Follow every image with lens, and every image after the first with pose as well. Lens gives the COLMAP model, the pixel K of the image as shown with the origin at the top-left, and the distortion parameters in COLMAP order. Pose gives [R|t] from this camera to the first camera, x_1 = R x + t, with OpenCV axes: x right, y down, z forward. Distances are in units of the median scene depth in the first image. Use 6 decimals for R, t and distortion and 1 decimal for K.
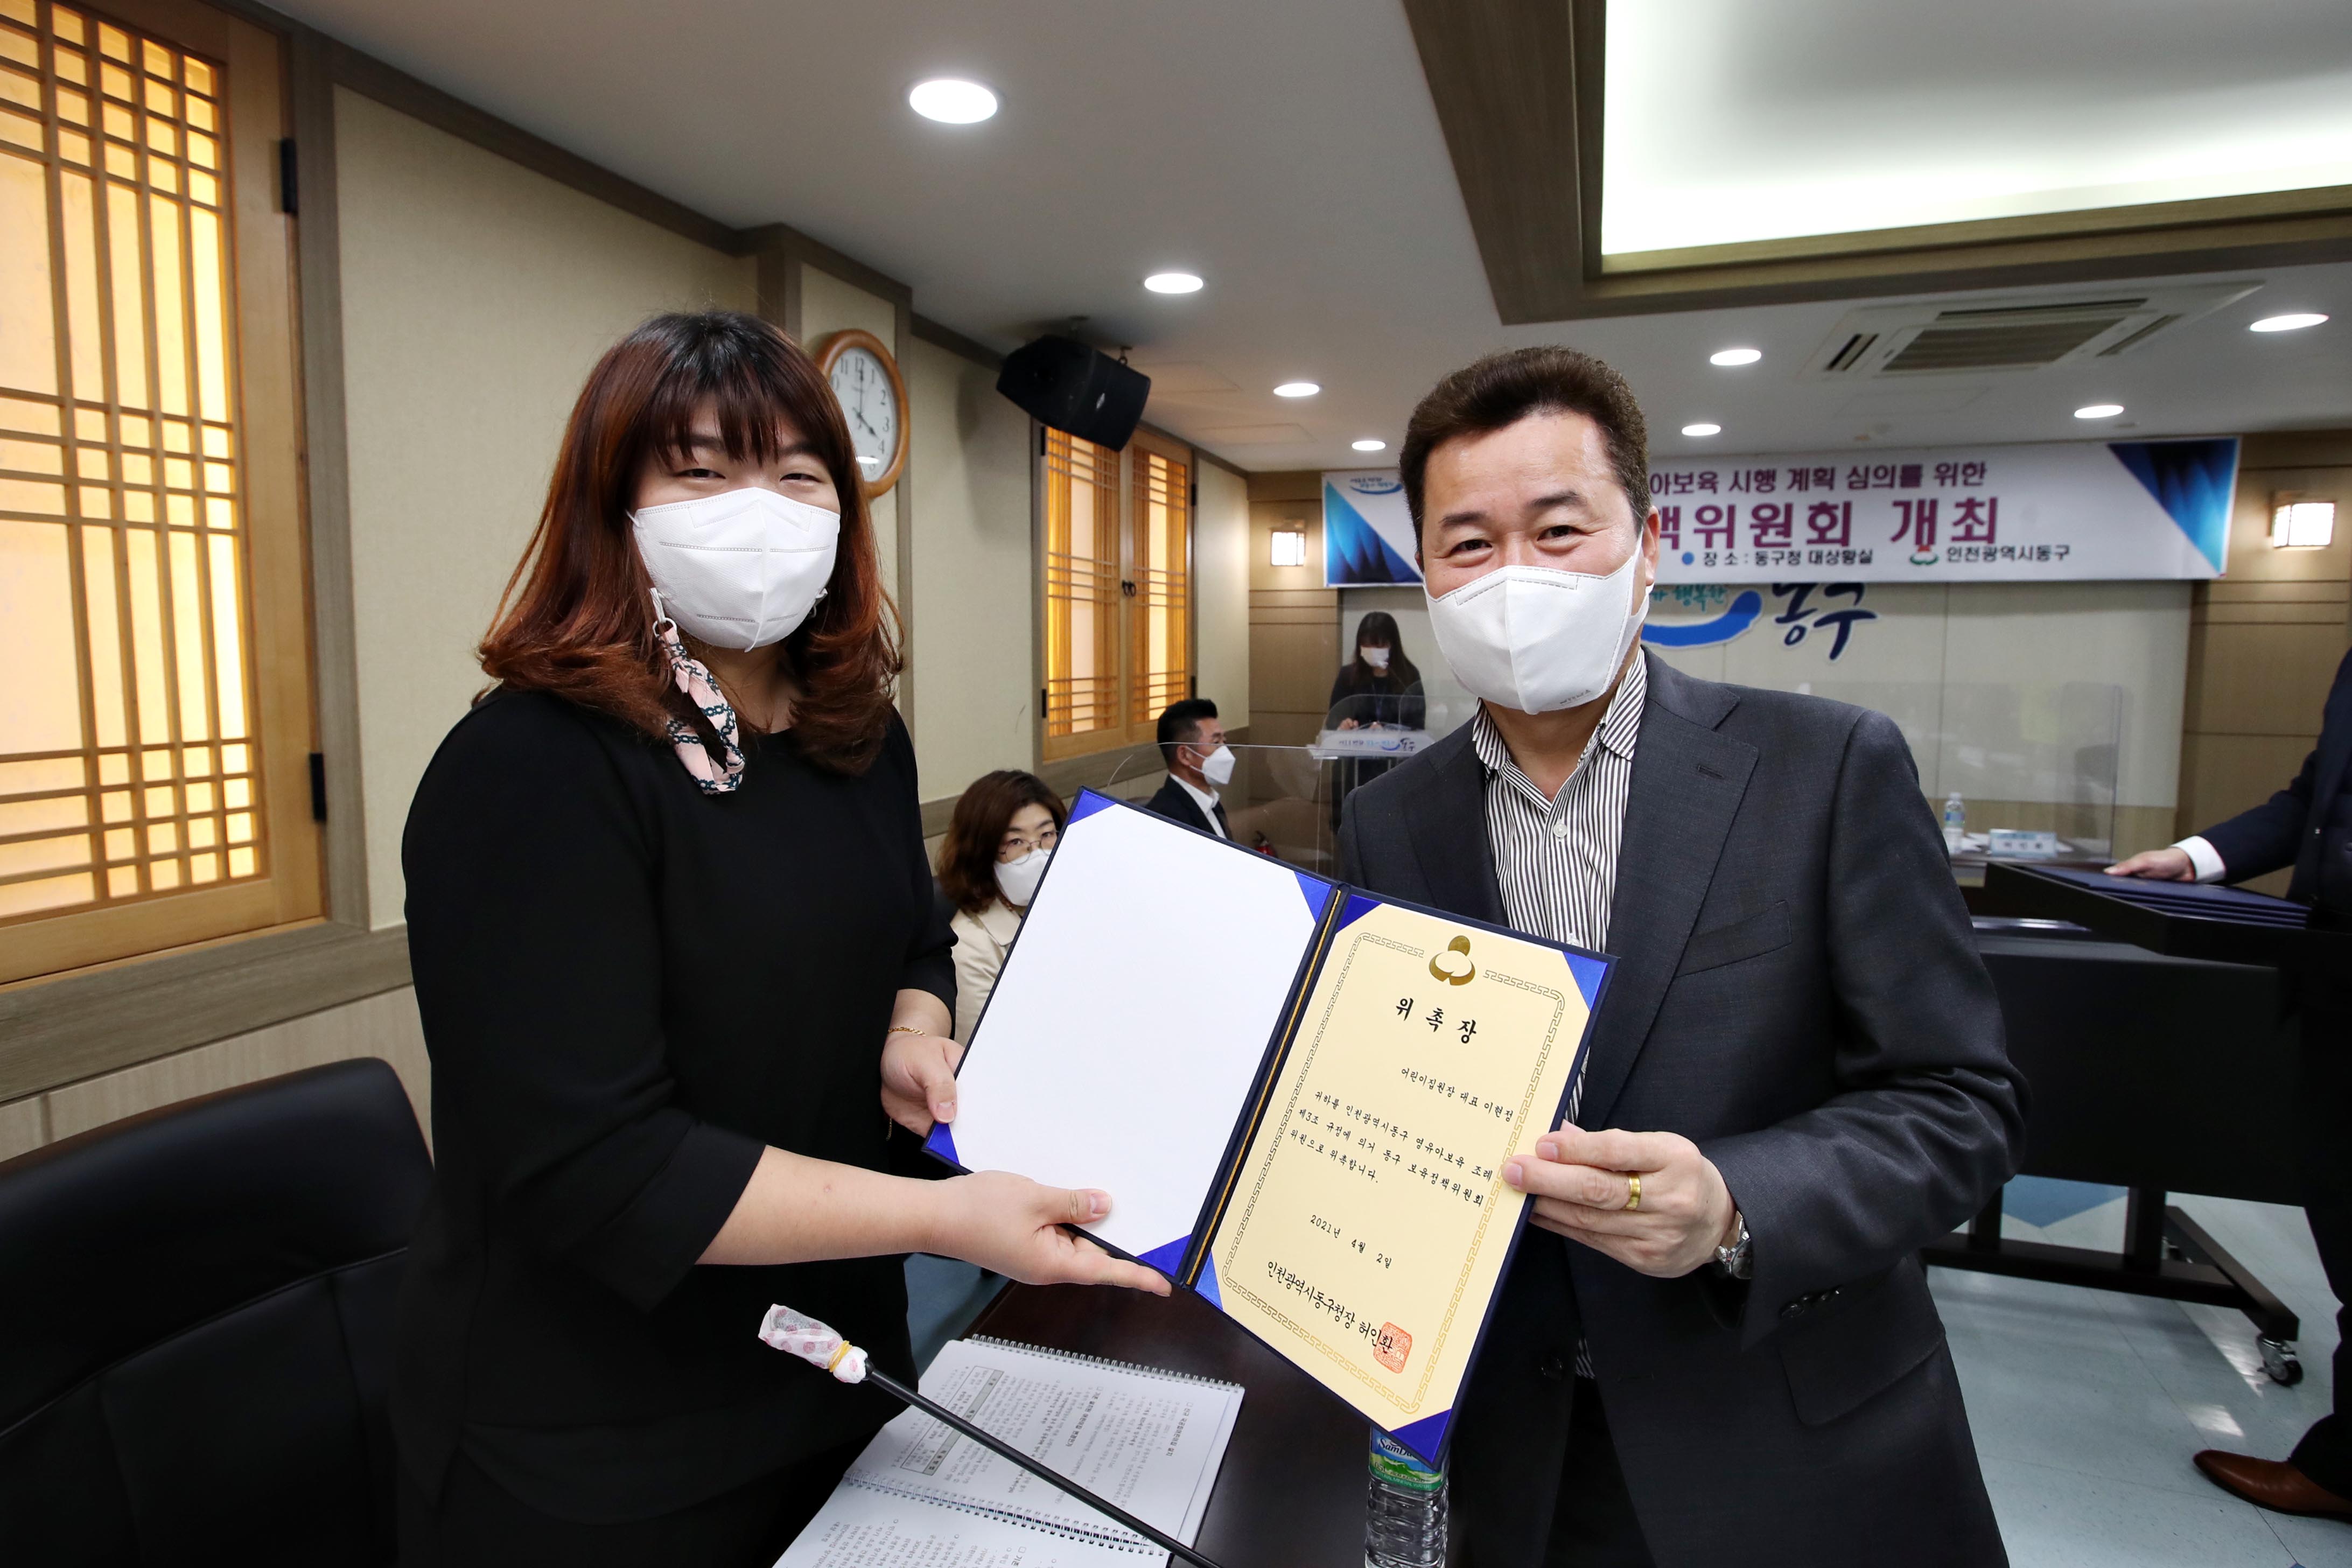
lens RADIAL K [[1170.5, 0, 1211.9], [0, 1170.5, 728.2], [0, 0, 1]] dist [-0.015980, 0.001602]
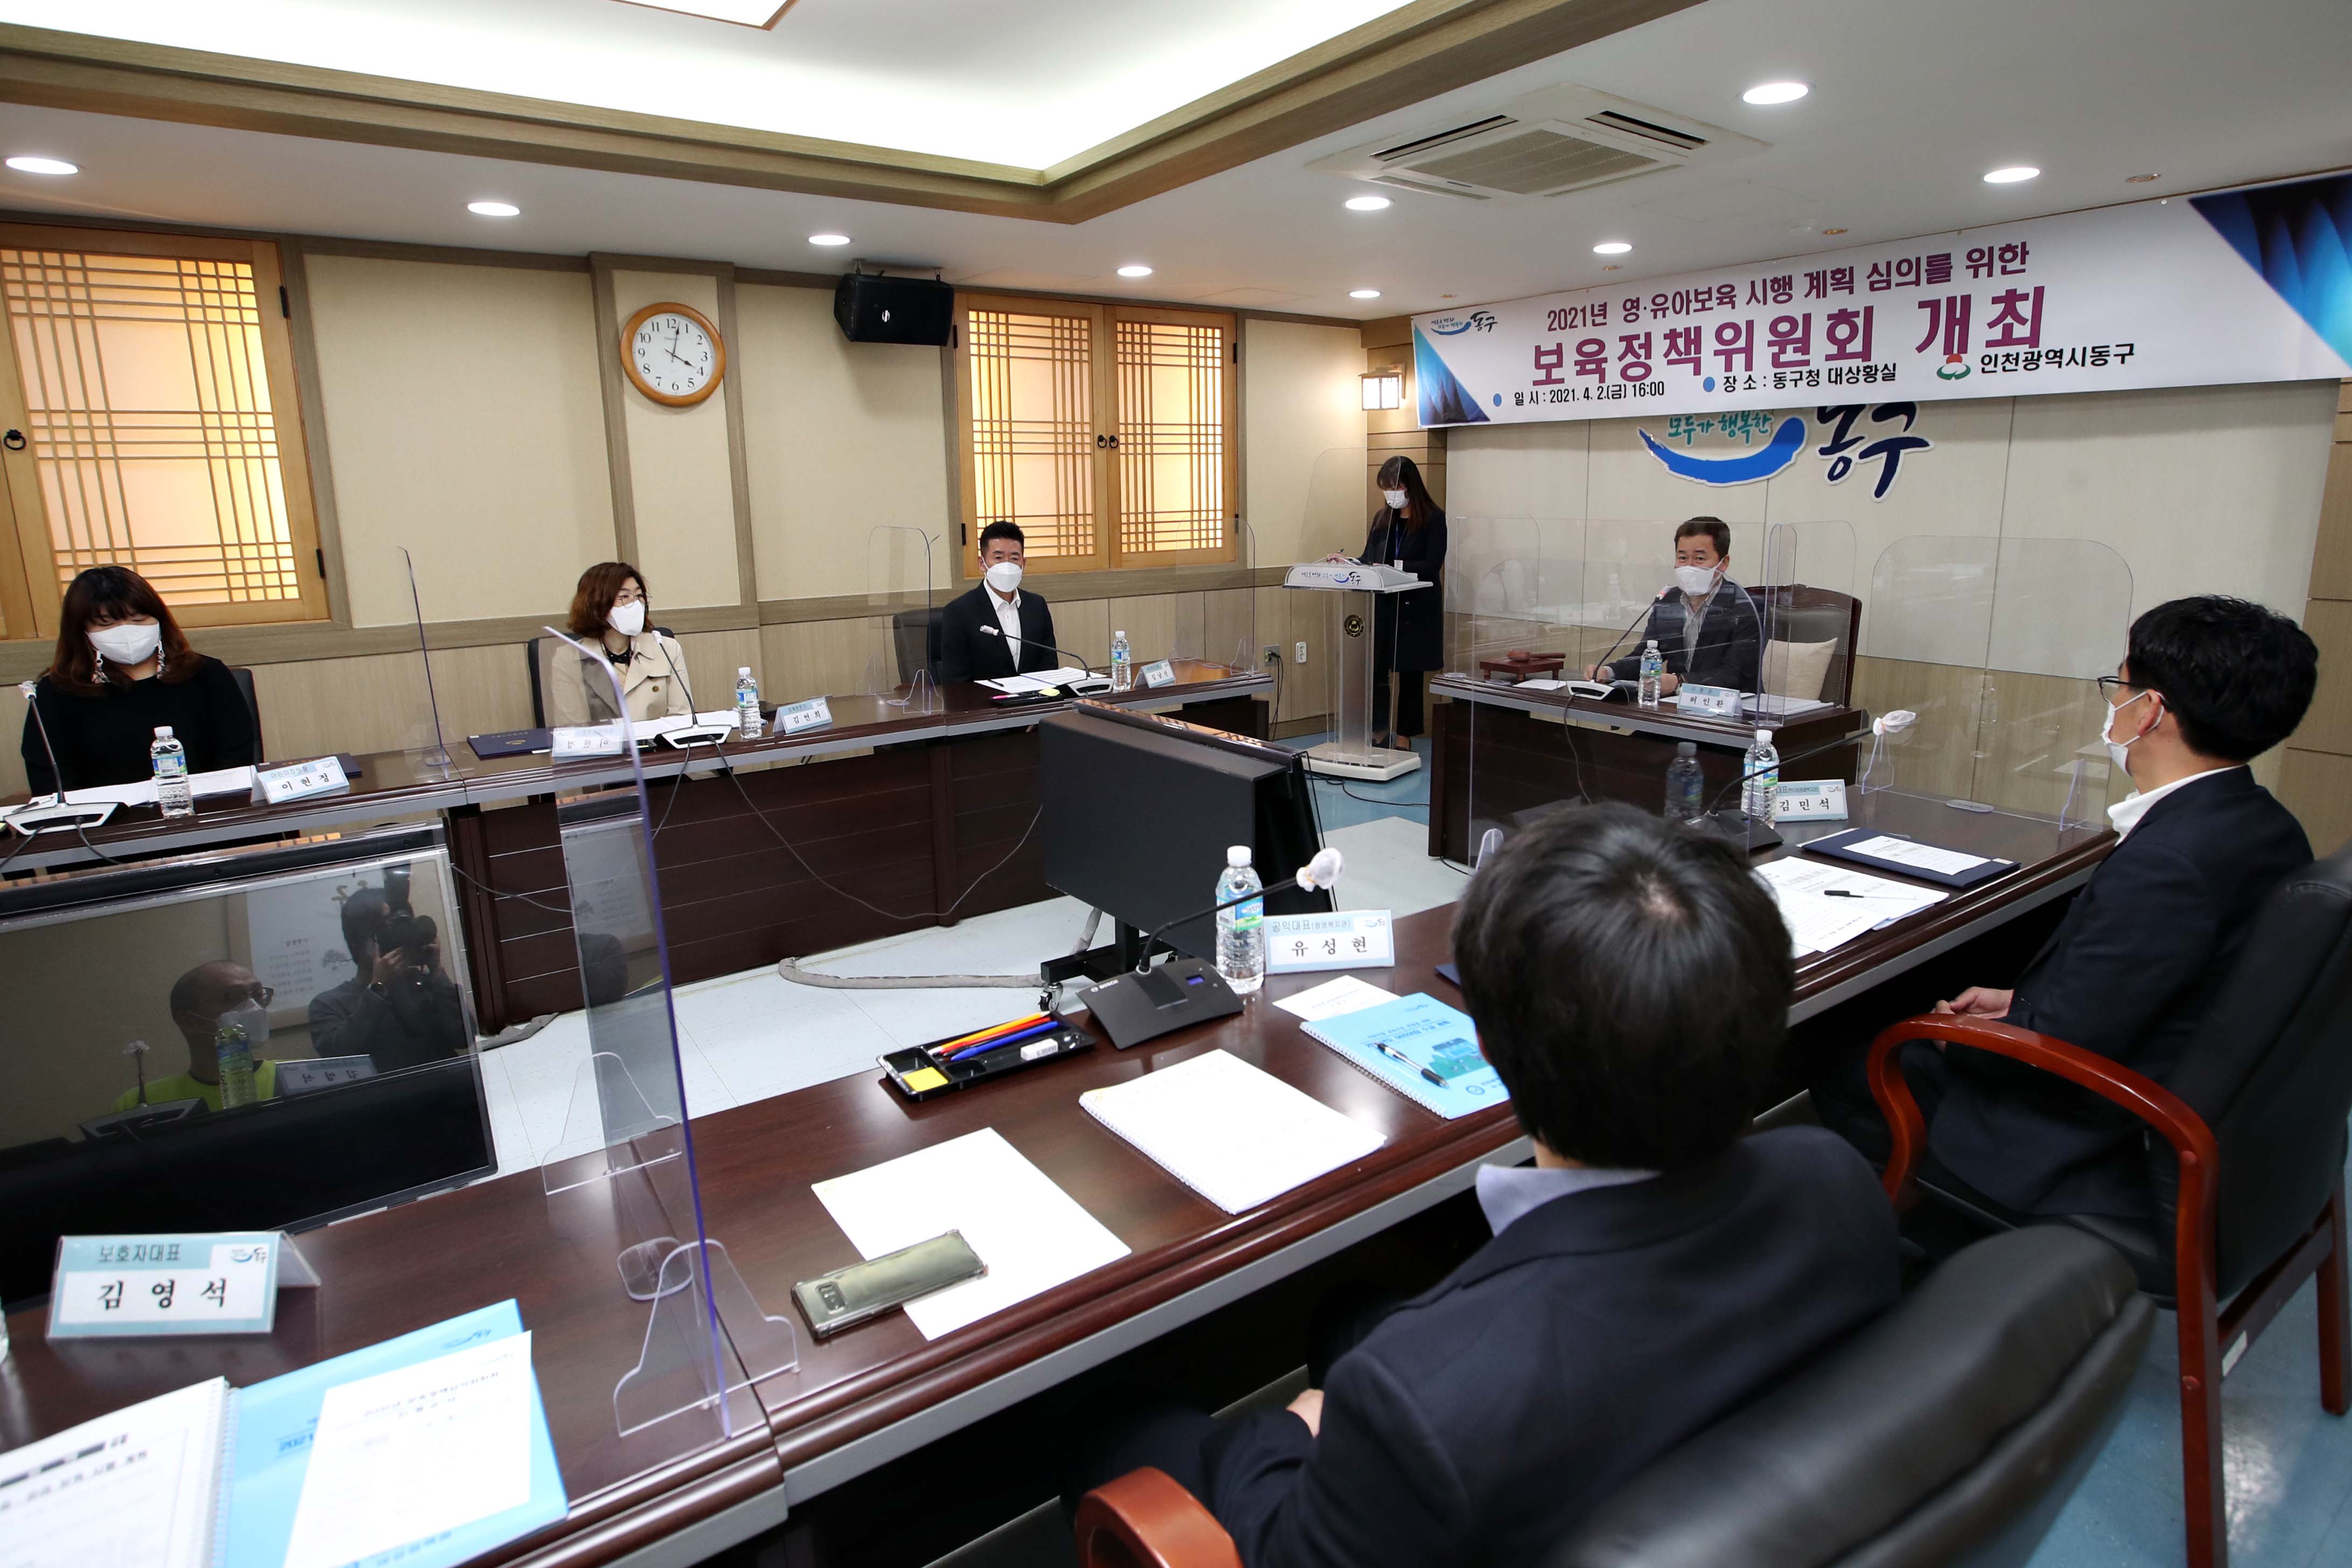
lens RADIAL K [[1199.4, 0, 1235.9], [0, 1199.4, 706.2], [0, 0, 1]] dist [-0.031805, 0.009185]
pose [[0.825059, 0.089277, -0.557950, 0.677564], [-0.026041, 0.992398, 0.120284, 0.000347], [0.564446, -0.084712, 0.821111, 0.016214]]
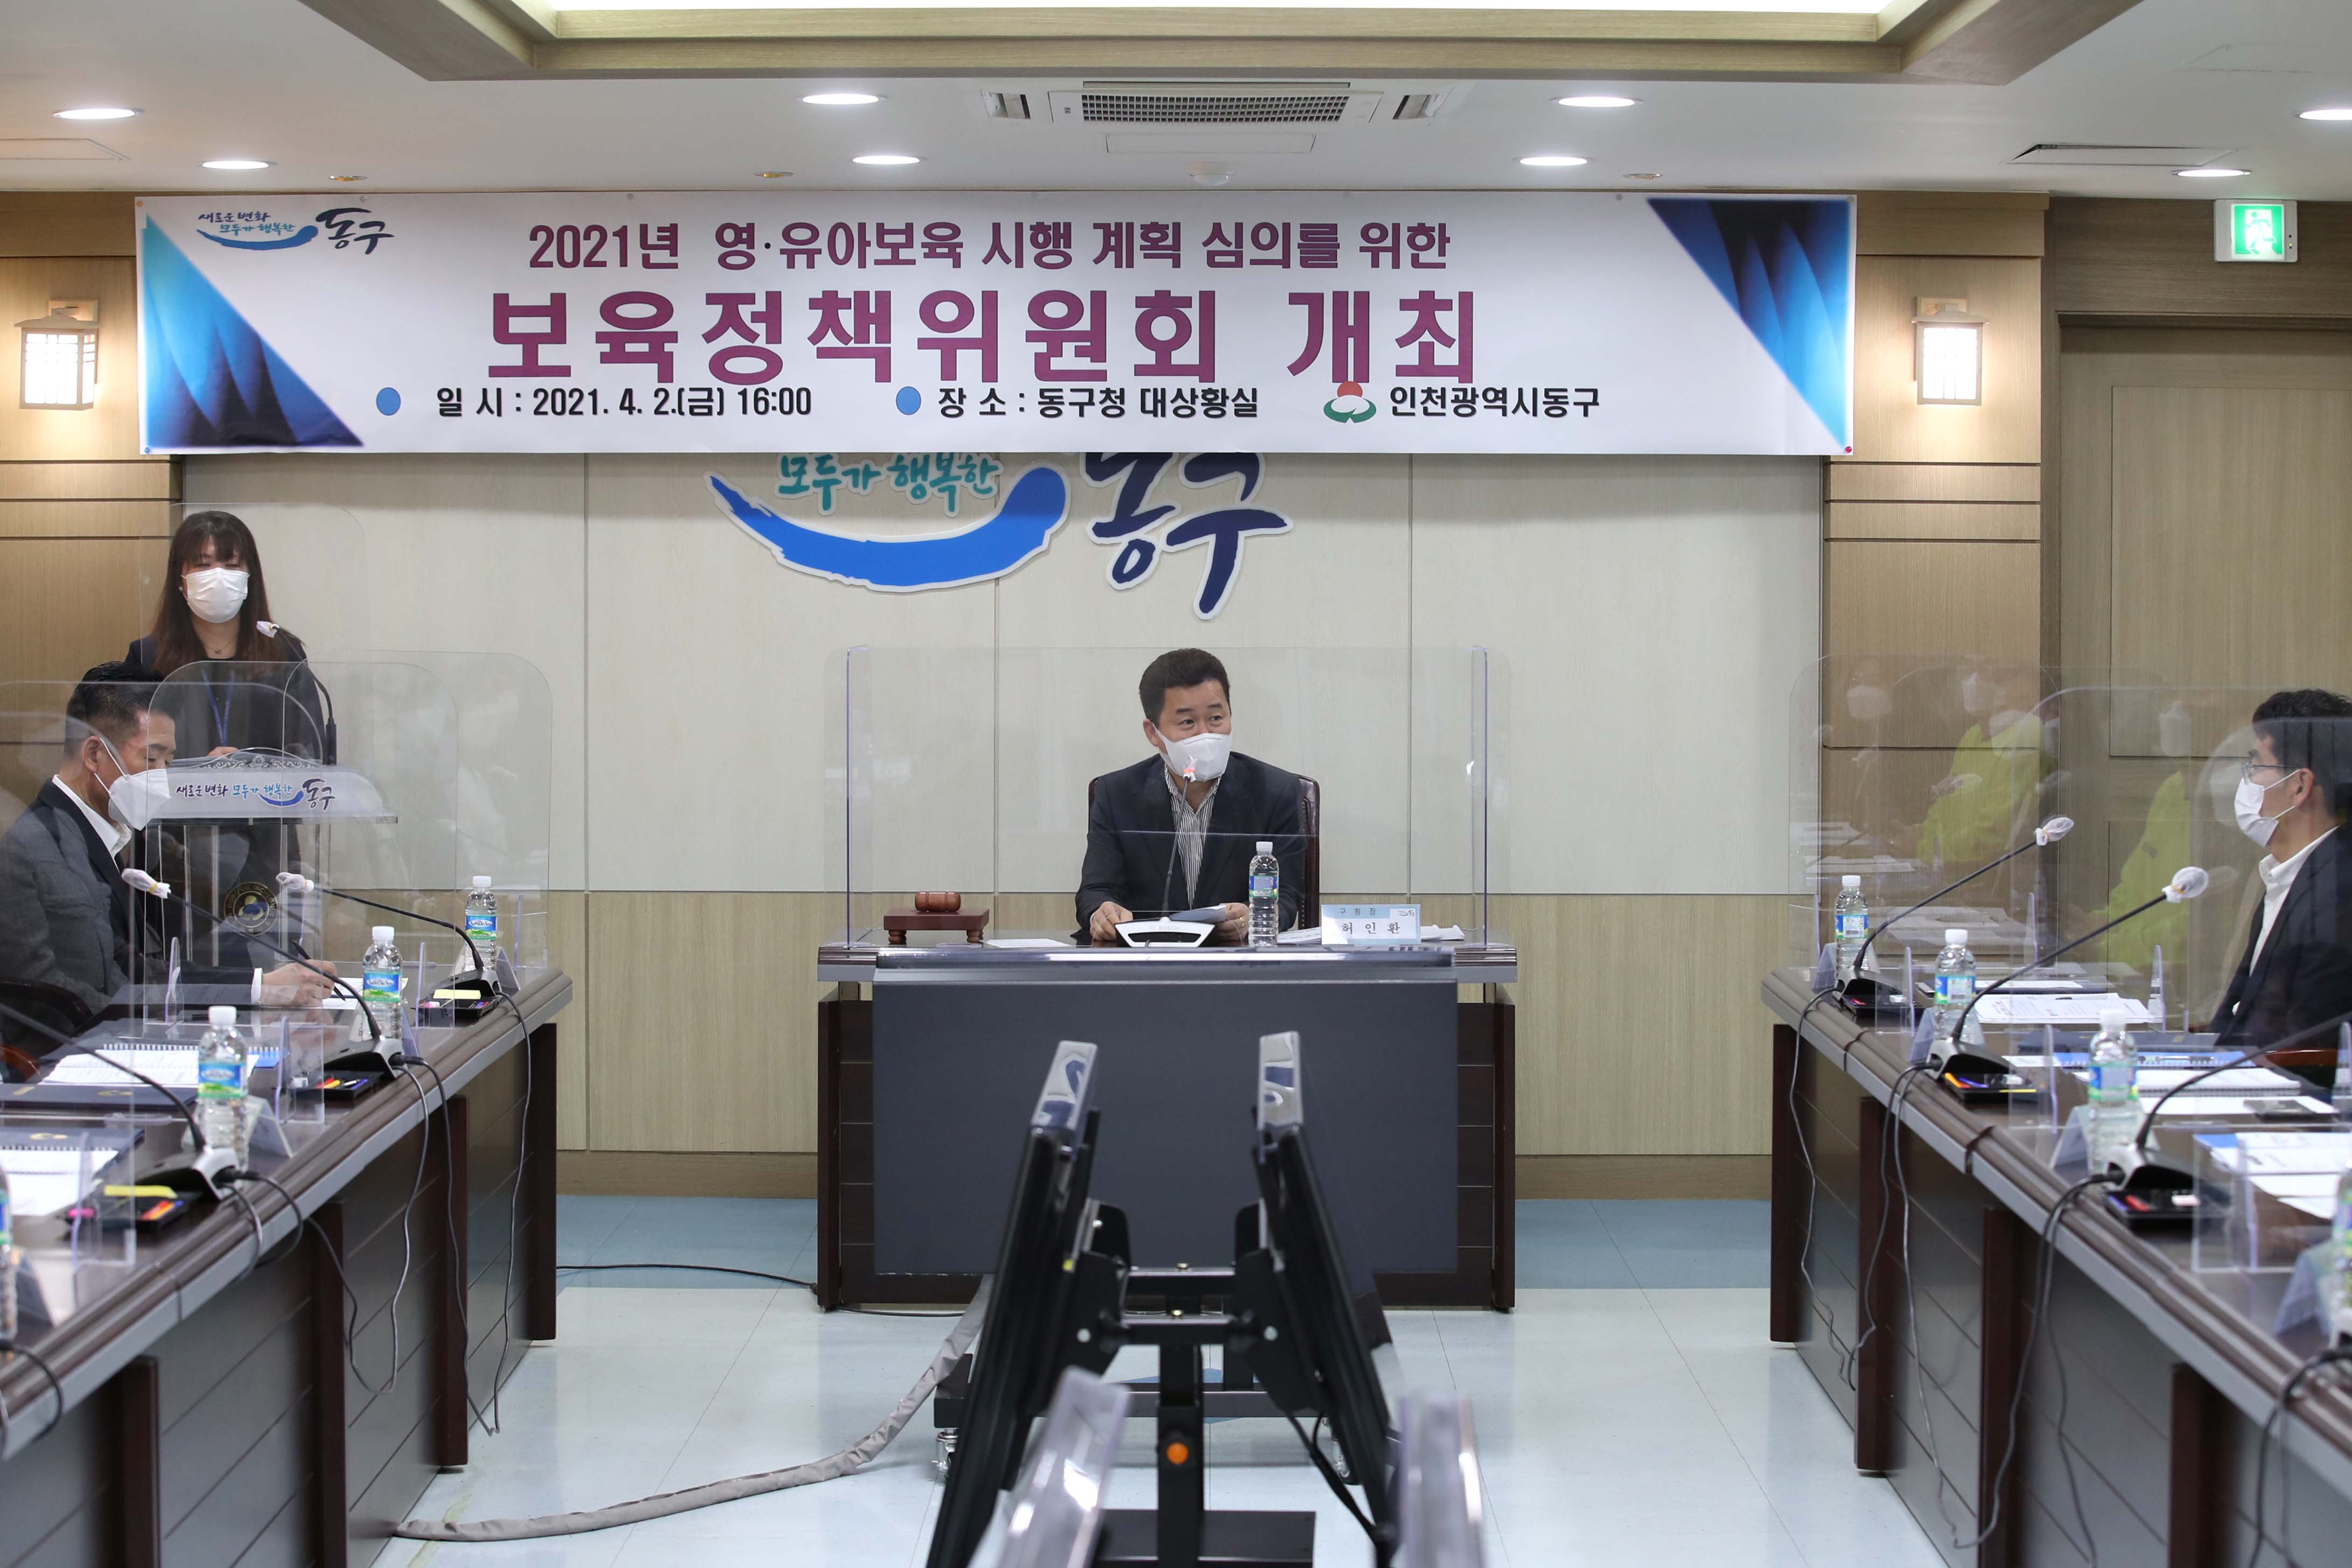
lens RADIAL K [[4839.0, 0, 1176.0], [0, 4839.0, 784.0], [0, 0, 1]] dist [-0.367788, 0.163214]
pose [[0.950498, -0.015788, 0.310329, -0.103866], [0.024401, 0.999417, -0.023892, 0.062615], [-0.309771, 0.030281, 0.950329, -0.935692]]
